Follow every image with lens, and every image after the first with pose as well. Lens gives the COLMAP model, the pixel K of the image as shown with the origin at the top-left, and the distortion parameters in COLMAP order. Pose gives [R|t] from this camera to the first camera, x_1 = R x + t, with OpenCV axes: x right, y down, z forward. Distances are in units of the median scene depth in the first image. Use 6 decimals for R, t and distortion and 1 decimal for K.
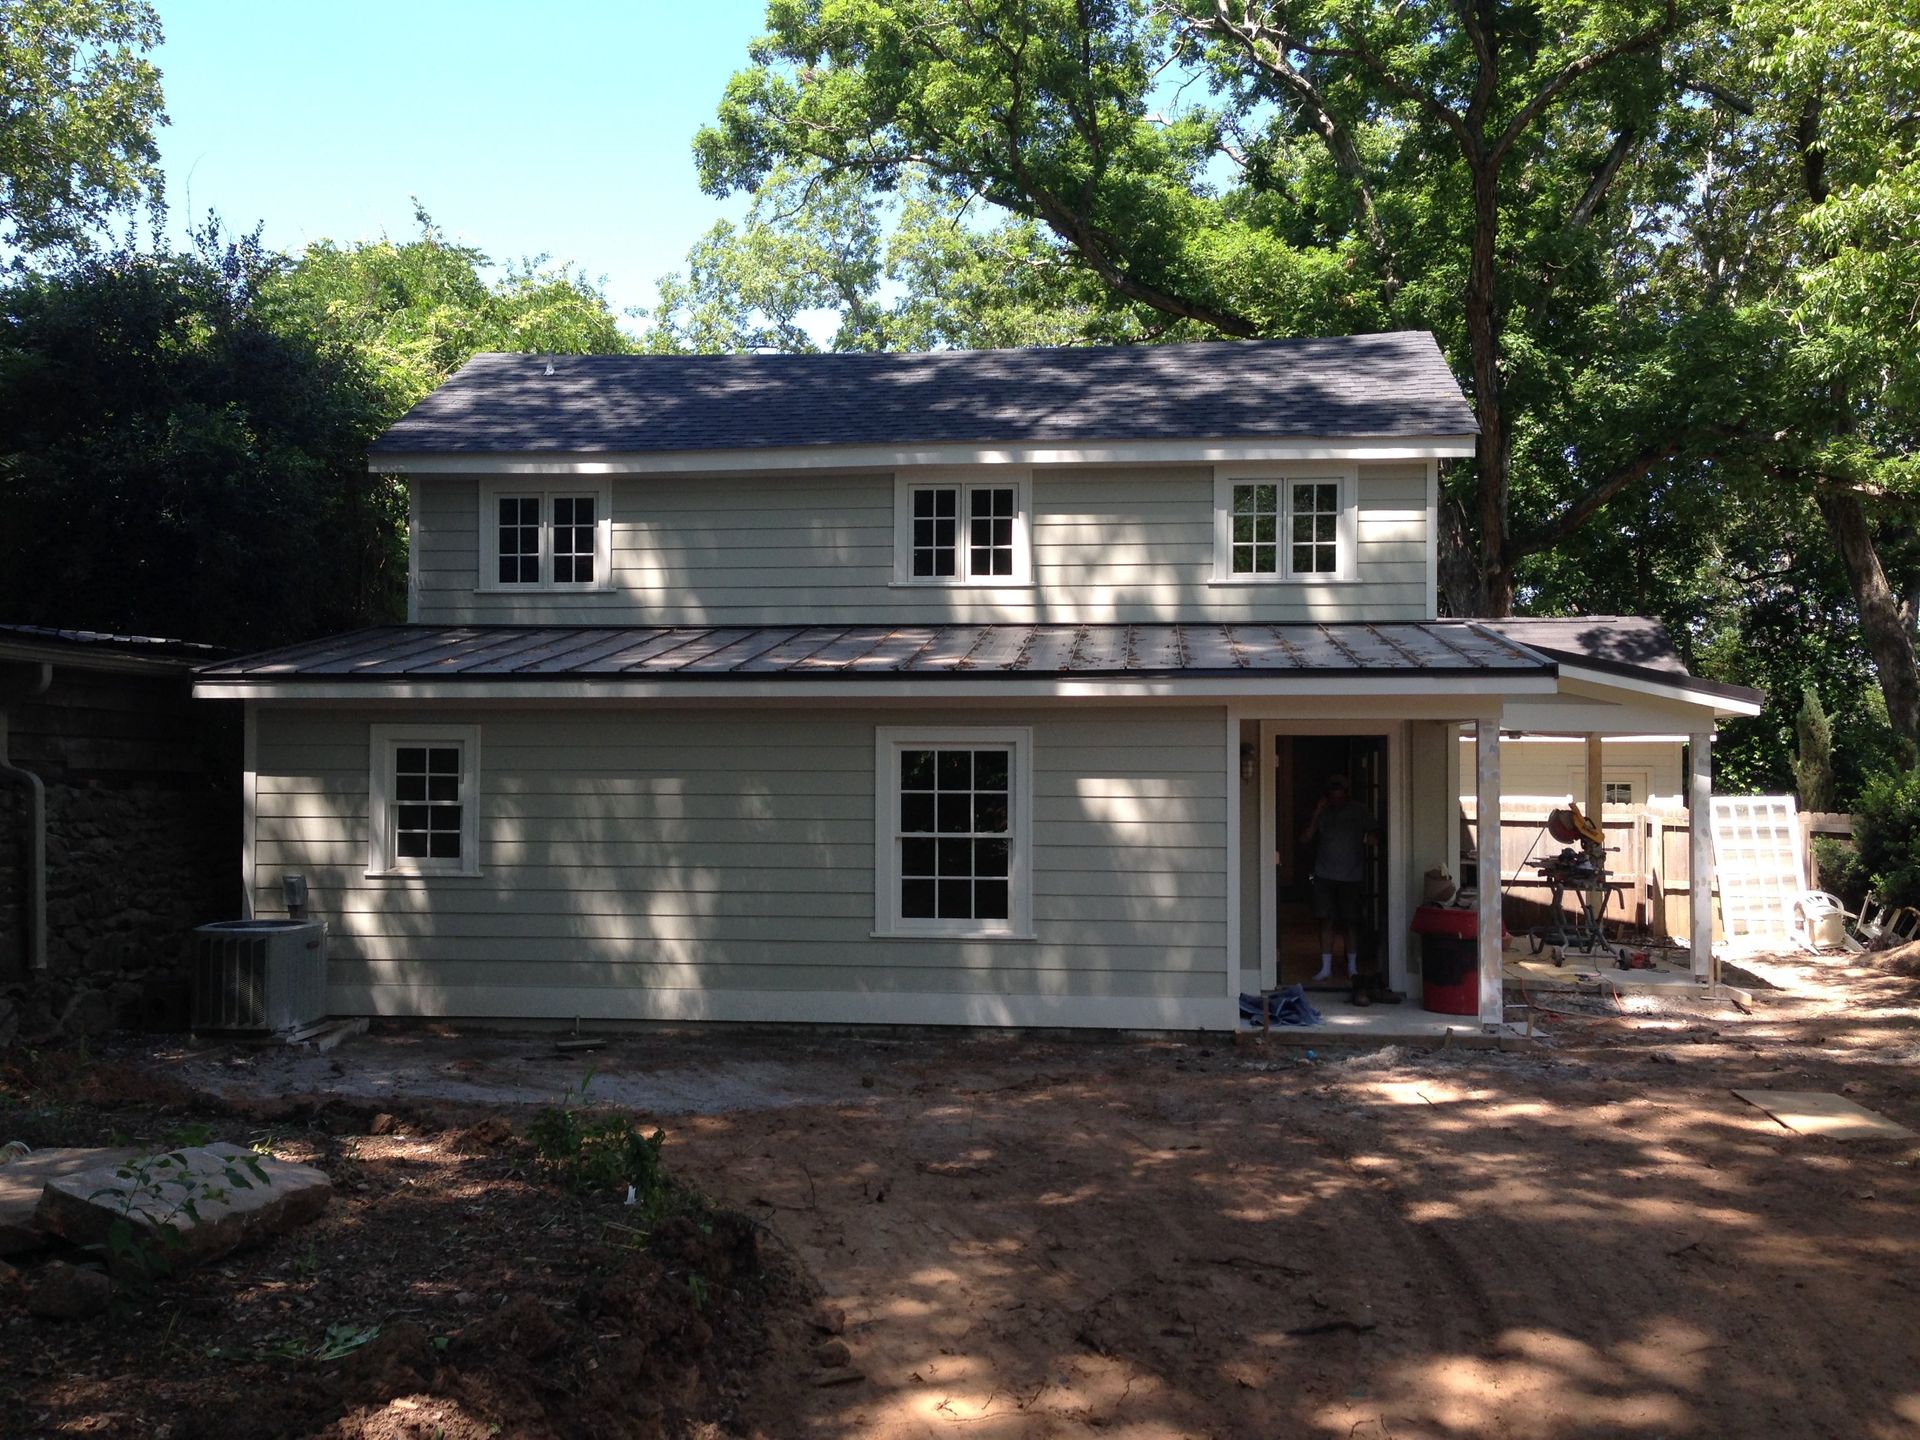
lens RADIAL K [[1733.0, 0, 960.0], [0, 1733.0, 720.0], [0, 0, 1]] dist [0.127502, -0.192278]
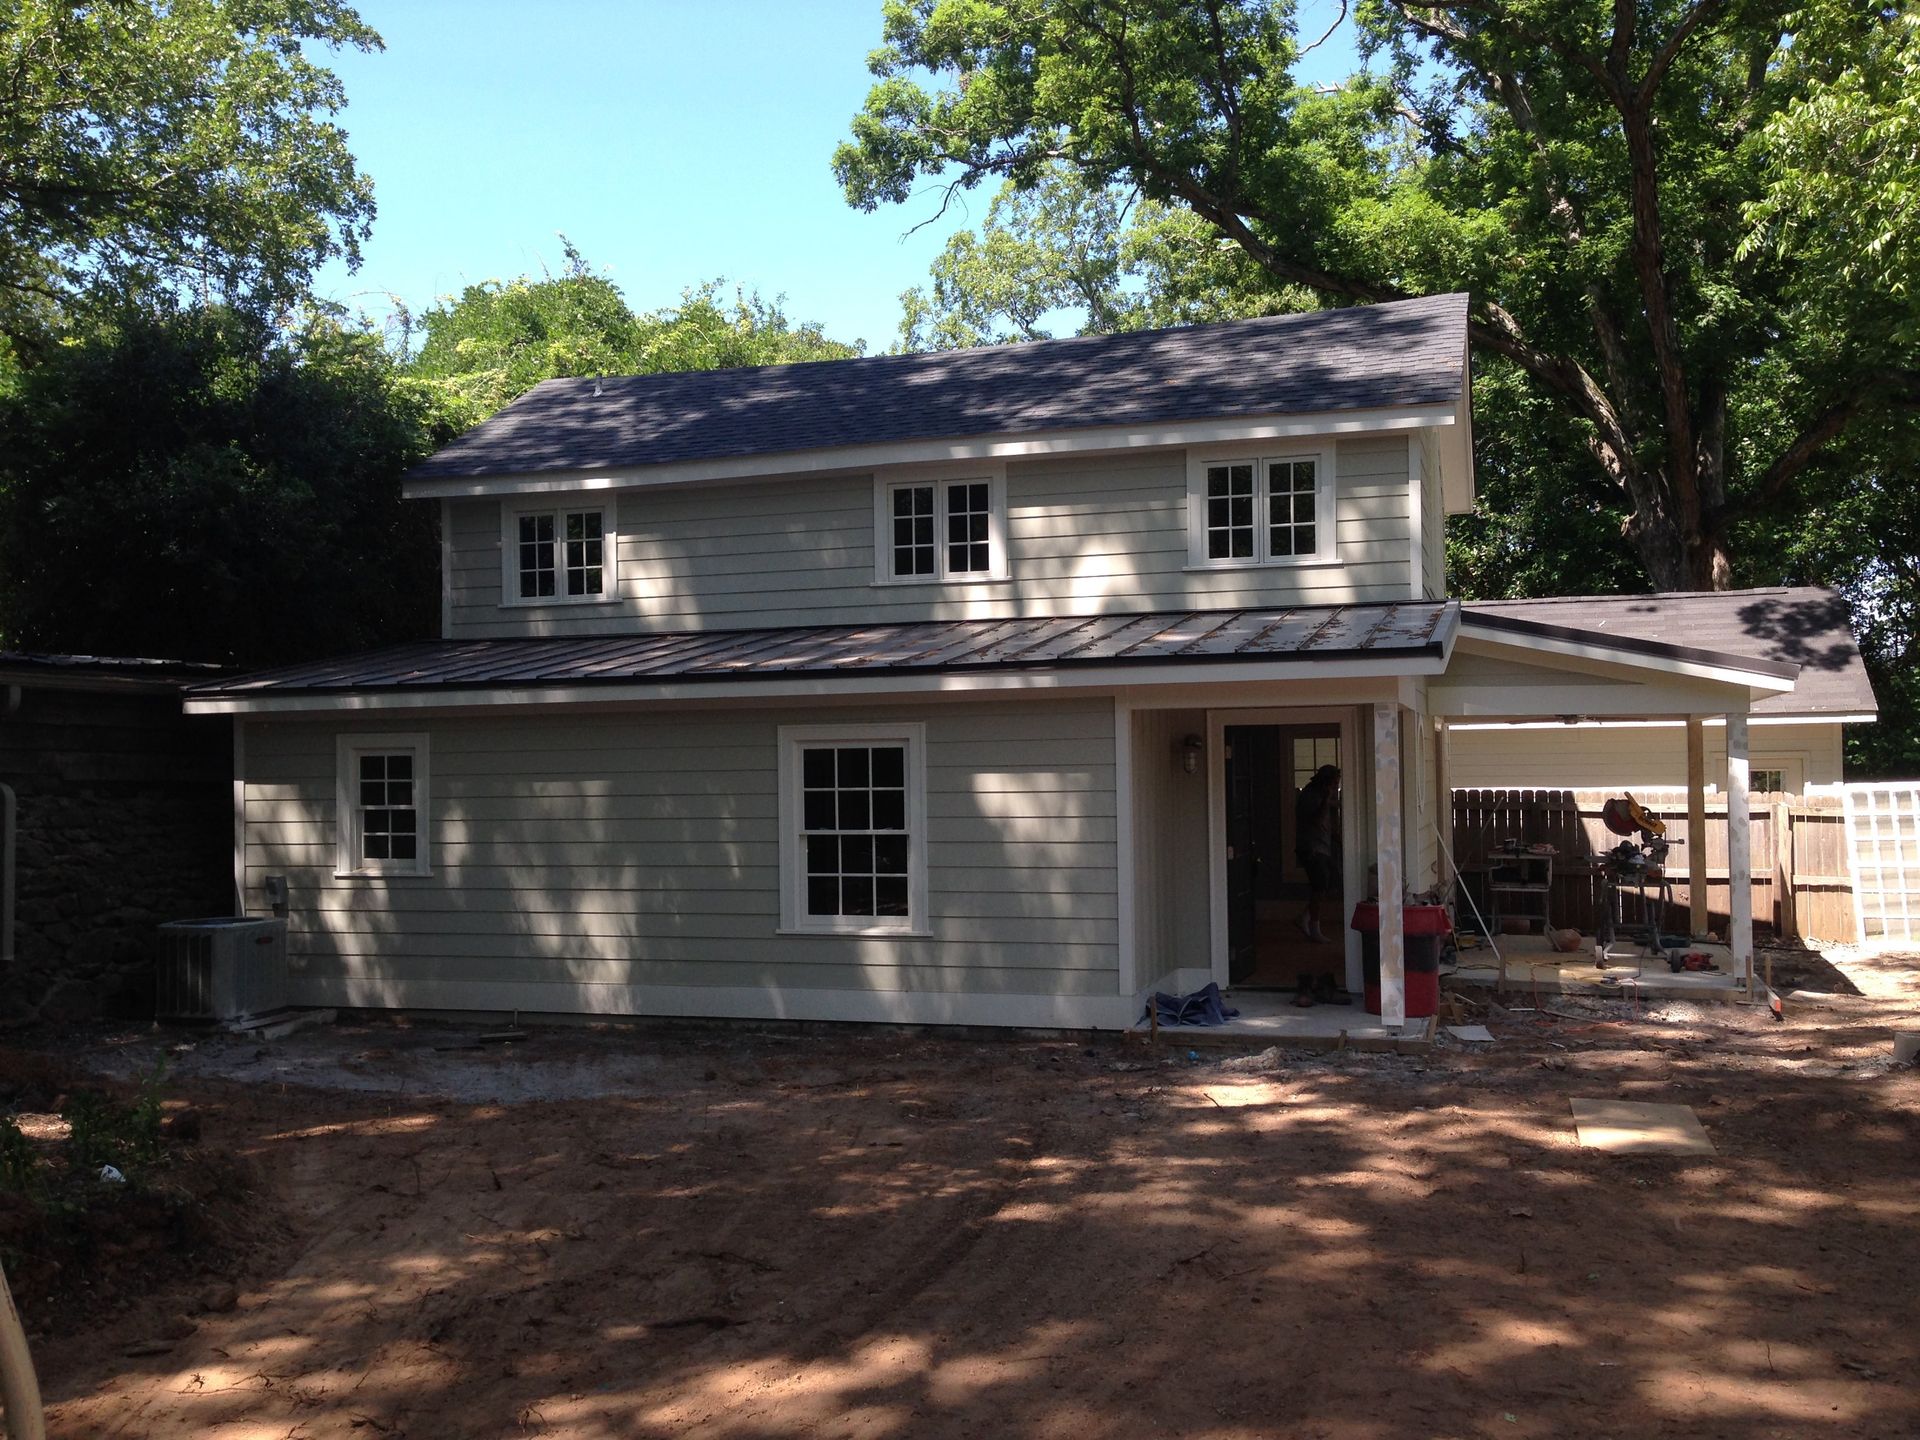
lens RADIAL K [[1733.0, 0, 960.0], [0, 1733.0, 720.0], [0, 0, 1]] dist [0.127502, -0.192278]
pose [[0.978979, -0.022943, -0.202667, 0.215940], [0.022807, 0.999735, -0.003008, 0.004757], [0.202682, -0.001677, 0.979243, 0.024737]]
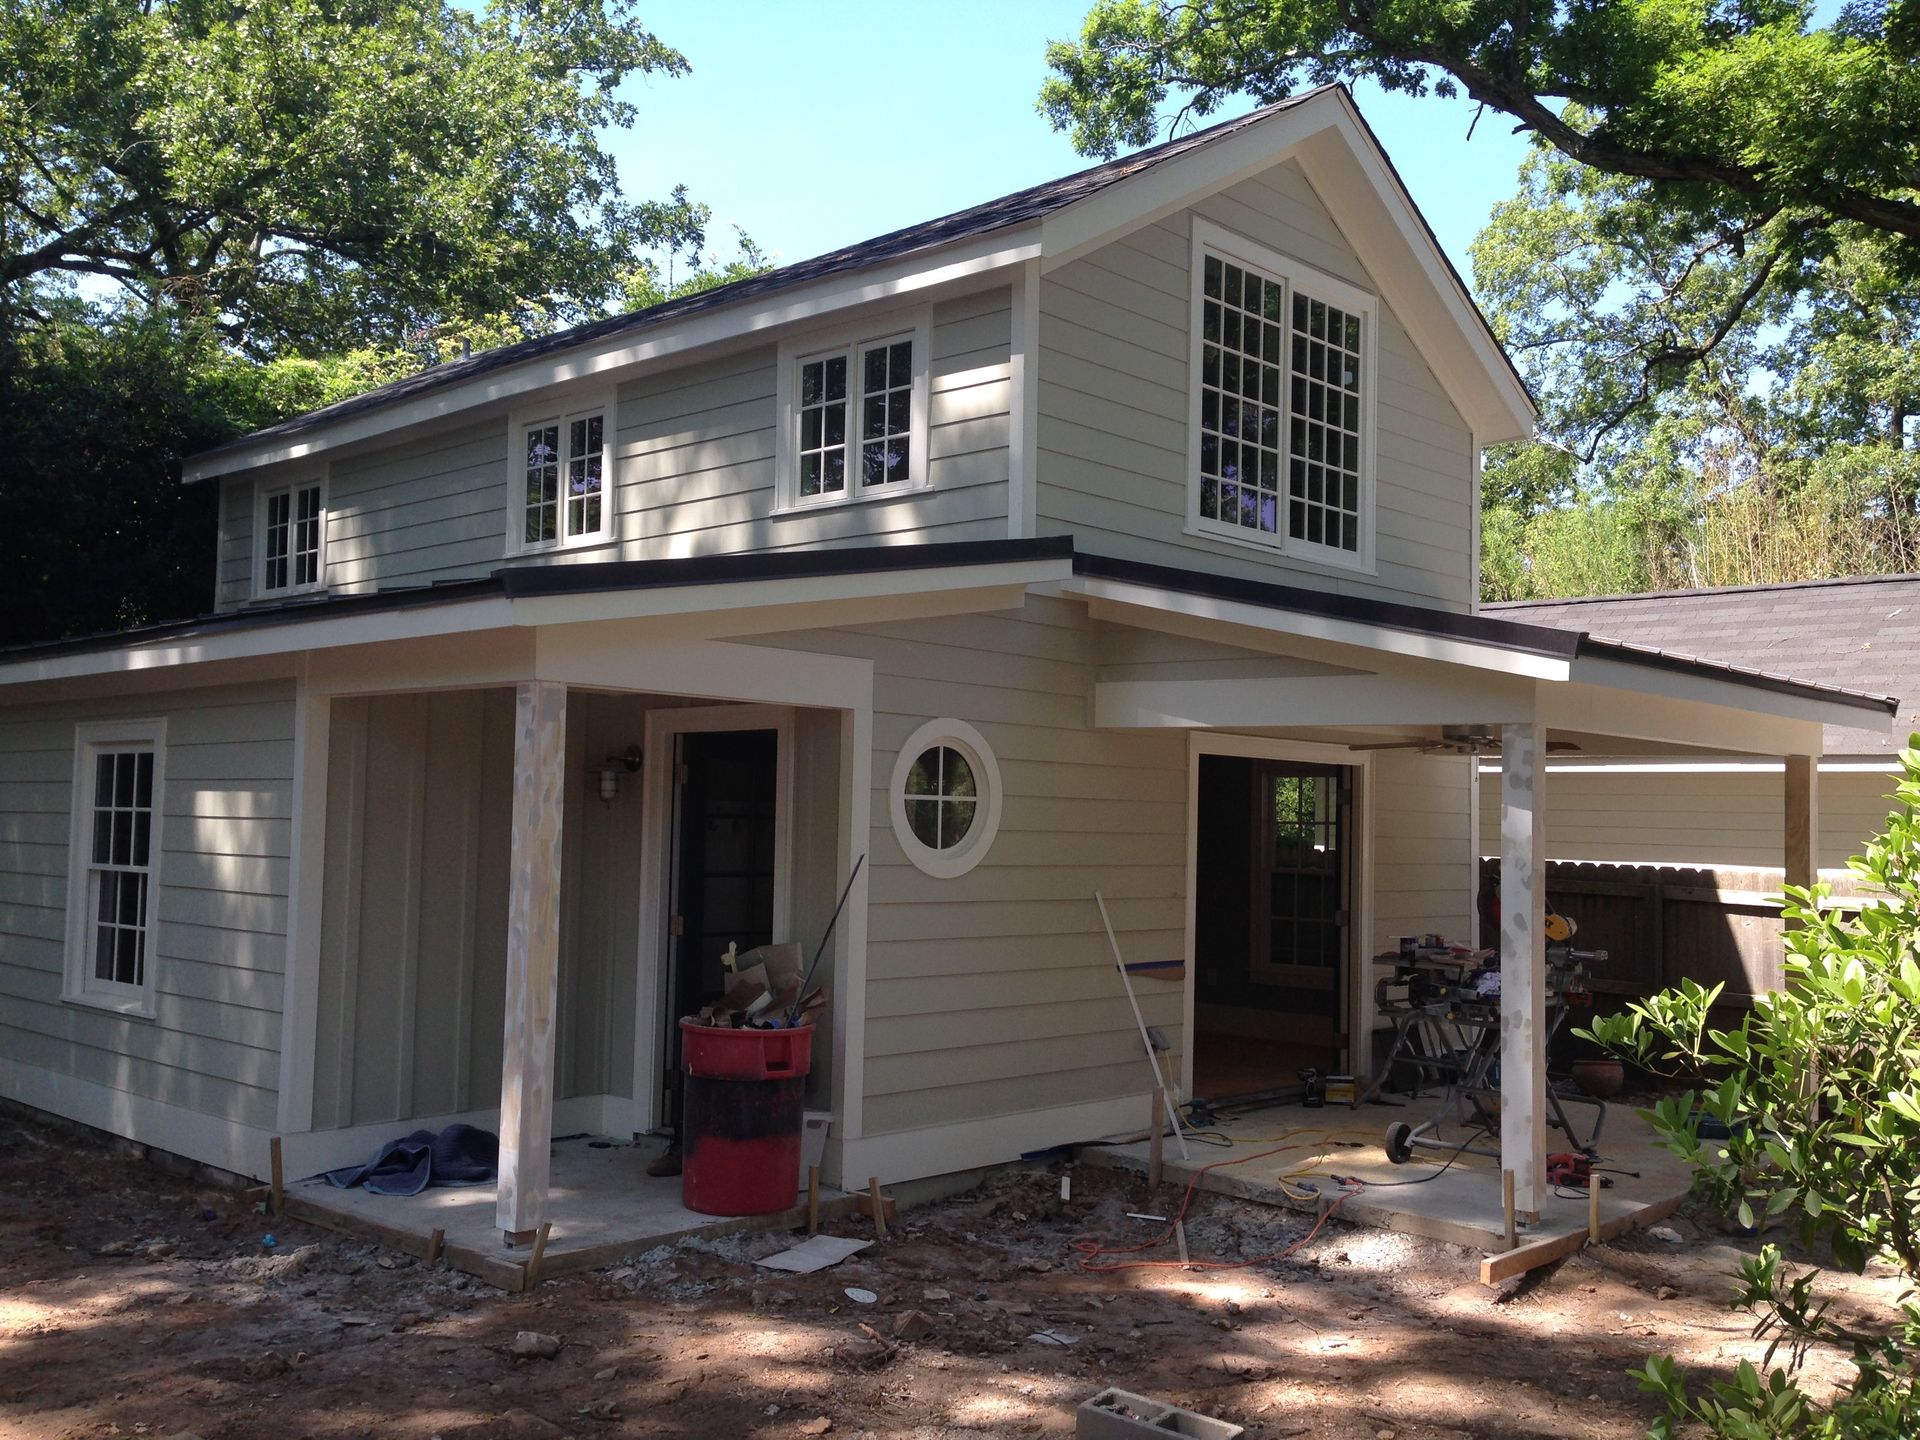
lens RADIAL K [[1733.0, 0, 960.0], [0, 1733.0, 720.0], [0, 0, 1]] dist [0.127502, -0.192278]
pose [[0.796484, -0.023372, -0.604208, 0.605627], [-0.002171, 0.999136, -0.041511, 0.028204], [0.604656, 0.034375, 0.795745, 0.511428]]
